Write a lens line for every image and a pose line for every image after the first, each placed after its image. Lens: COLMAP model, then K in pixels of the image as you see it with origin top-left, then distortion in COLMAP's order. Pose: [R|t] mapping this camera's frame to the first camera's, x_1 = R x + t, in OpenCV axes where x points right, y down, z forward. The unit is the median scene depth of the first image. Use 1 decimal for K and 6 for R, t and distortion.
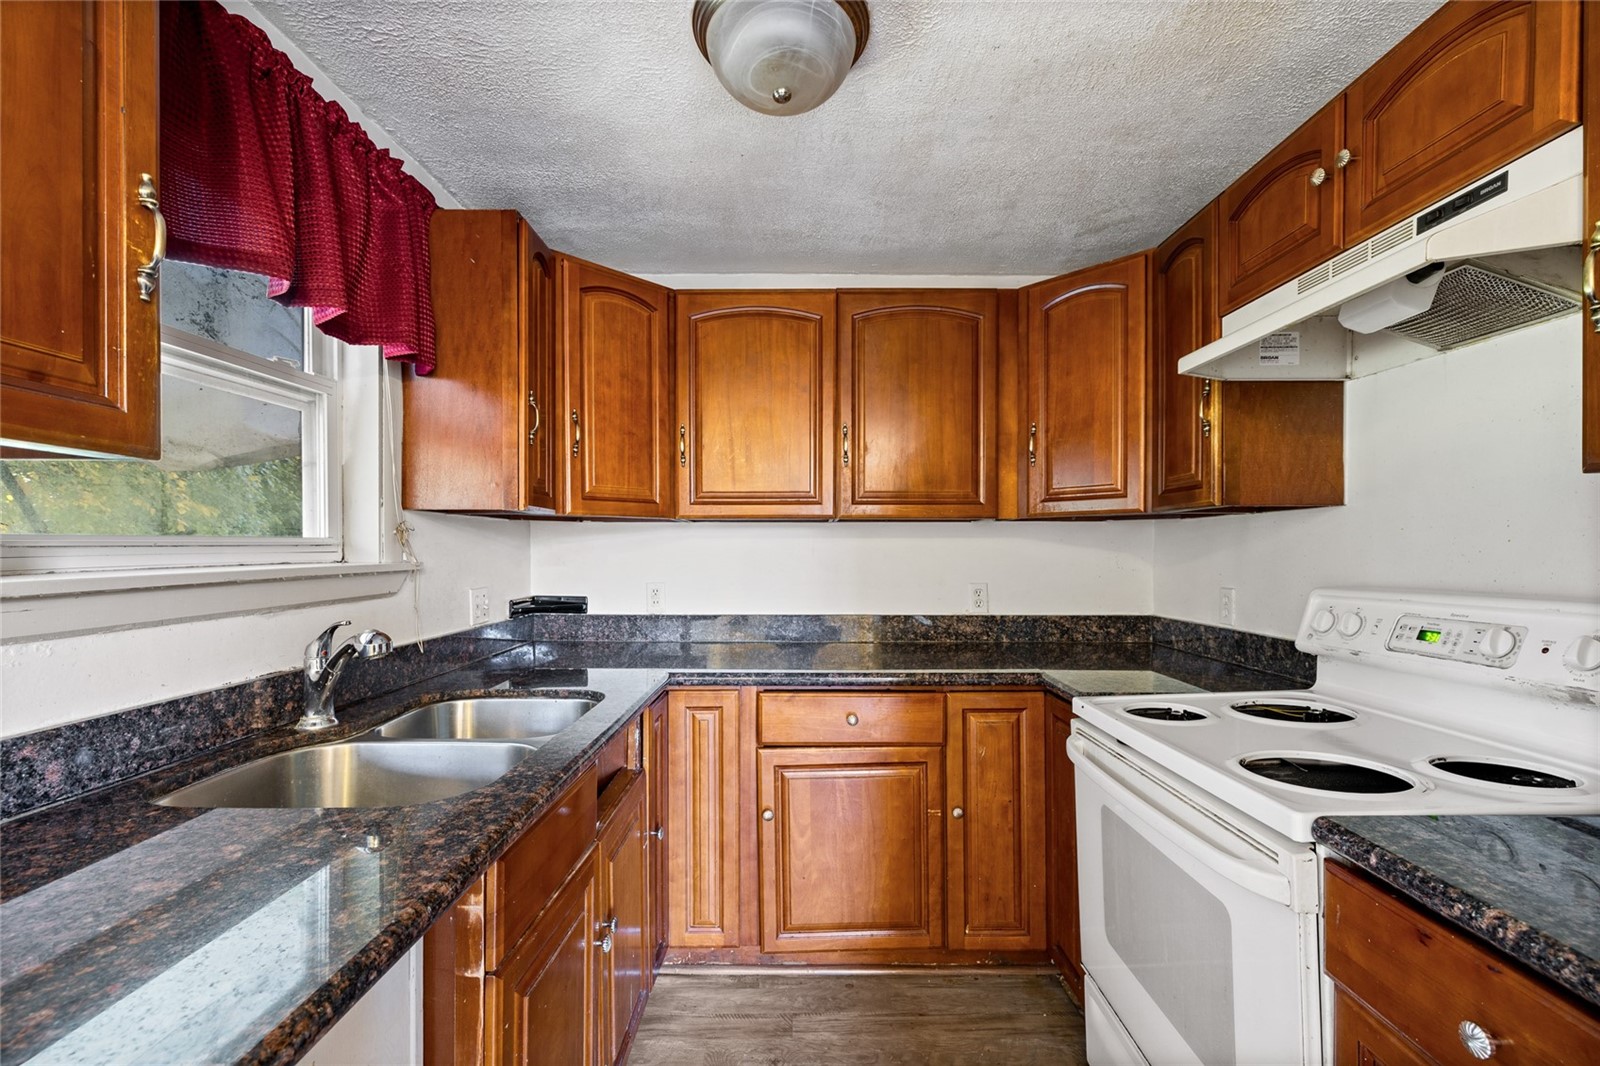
lens RADIAL K [[688.7, 0, 799.1], [0, 688.7, 562.1], [0, 0, 1]] dist [0.002760, 0.000450]
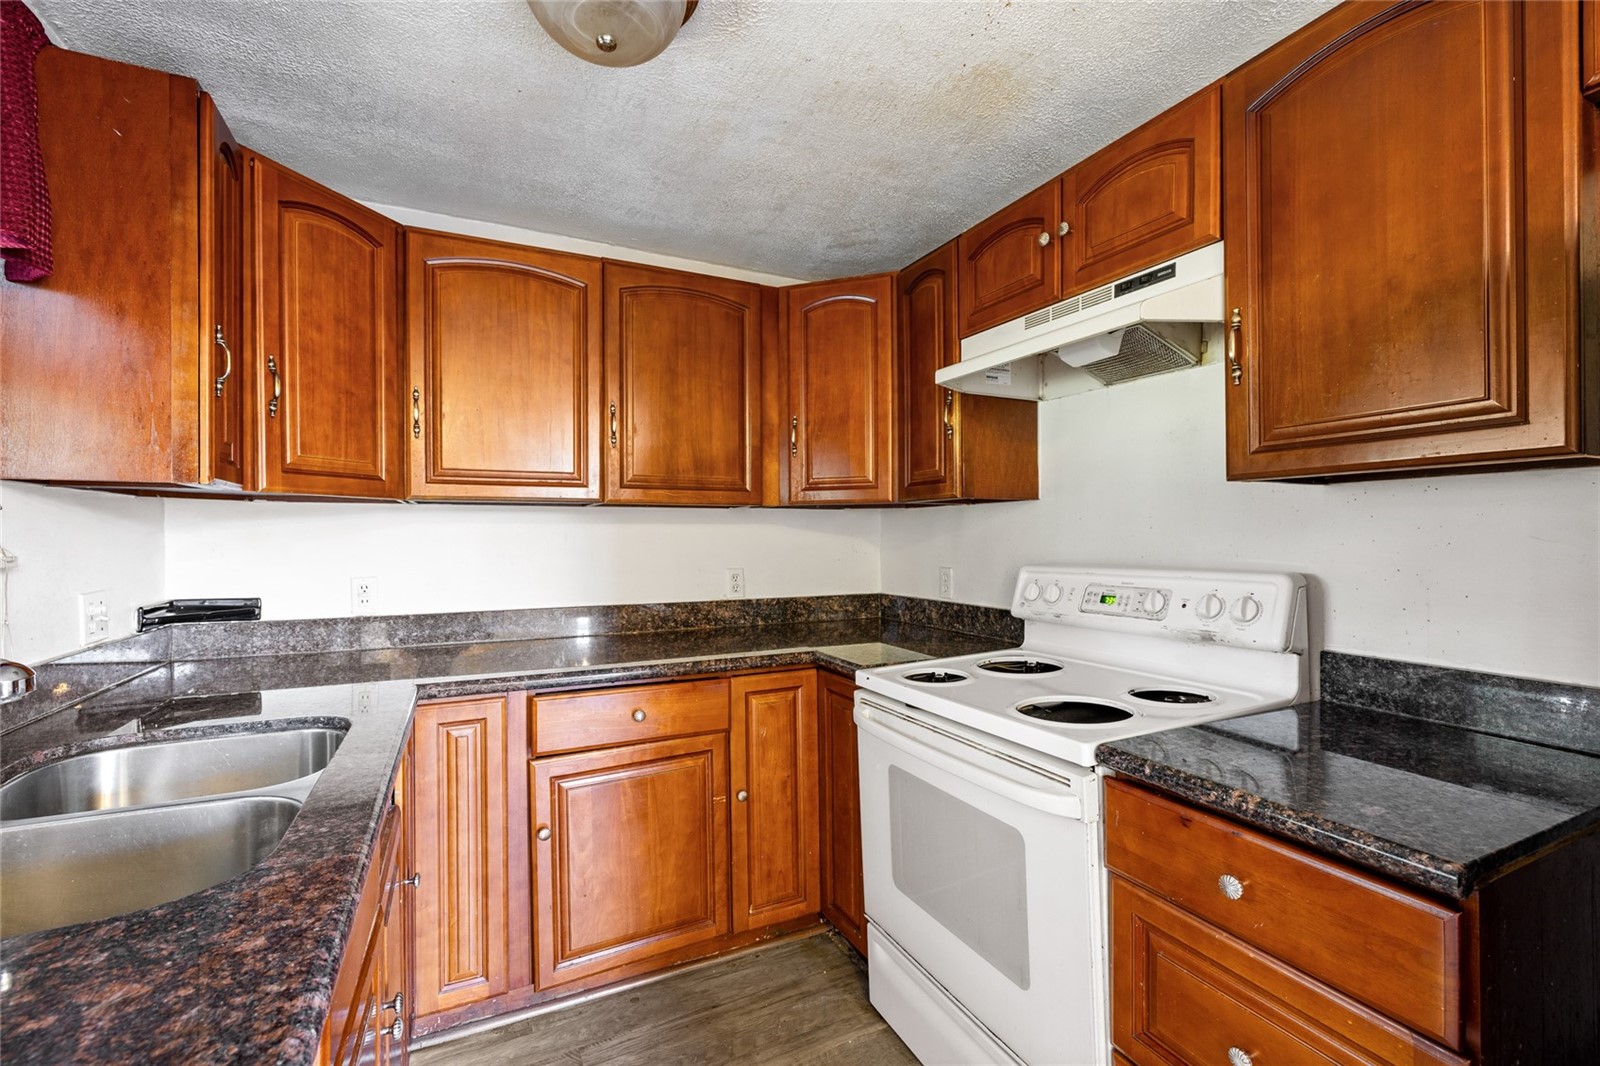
lens RADIAL K [[697.4, 0, 800.6], [0, 697.4, 540.8], [0, 0, 1]] dist [0.003136, 0.000601]
pose [[0.898073, -0.006395, 0.439801, -0.142315], [0.011172, 0.999903, -0.008276, -0.000793], [-0.439705, 0.012346, 0.898057, 0.038596]]
